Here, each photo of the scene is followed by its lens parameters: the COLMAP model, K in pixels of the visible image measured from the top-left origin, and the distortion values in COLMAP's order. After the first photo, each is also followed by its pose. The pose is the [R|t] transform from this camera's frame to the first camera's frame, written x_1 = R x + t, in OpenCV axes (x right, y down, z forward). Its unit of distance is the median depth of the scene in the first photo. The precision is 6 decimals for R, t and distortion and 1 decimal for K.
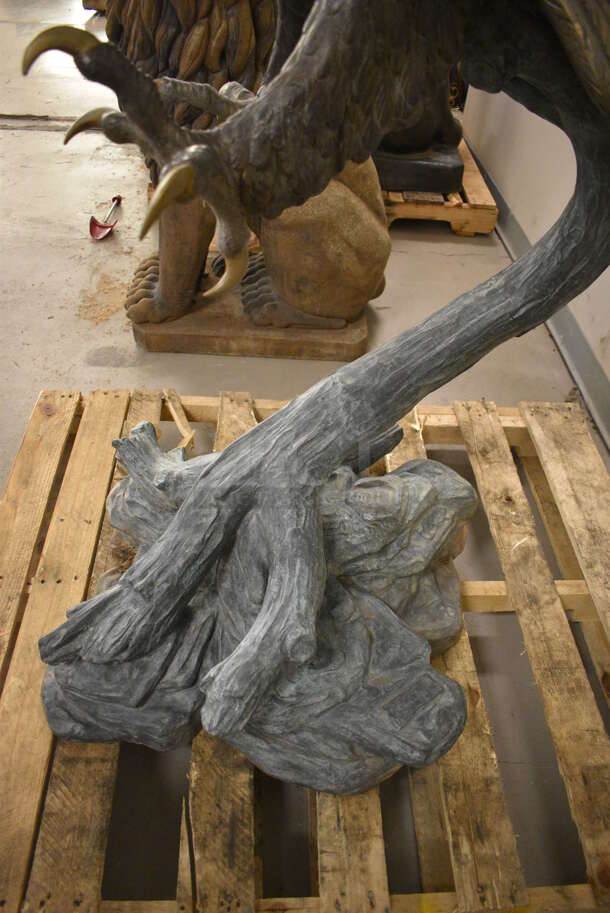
lens RADIAL K [[707.2, 0, 301.9], [0, 707.2, 454.1], [0, 0, 1]] dist [-0.102263, 0.014920]
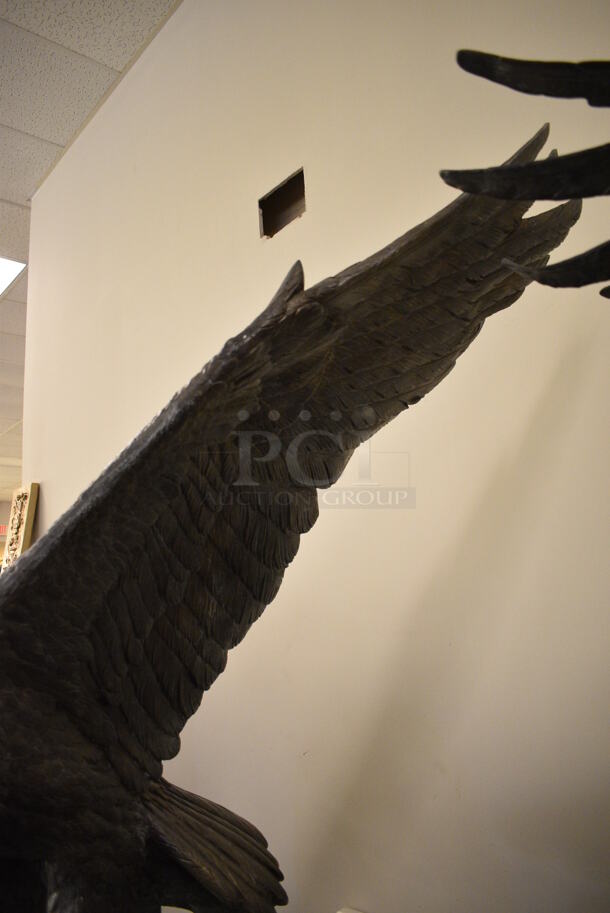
lens RADIAL K [[707.2, 0, 301.3], [0, 707.2, 456.4], [0, 0, 1]] dist [-0.102263, 0.014920]
pose [[0.772360, 0.011709, 0.635077, -0.172186], [0.511775, 0.580736, -0.633112, -0.011129], [-0.376225, 0.814008, 0.442545, -0.239153]]
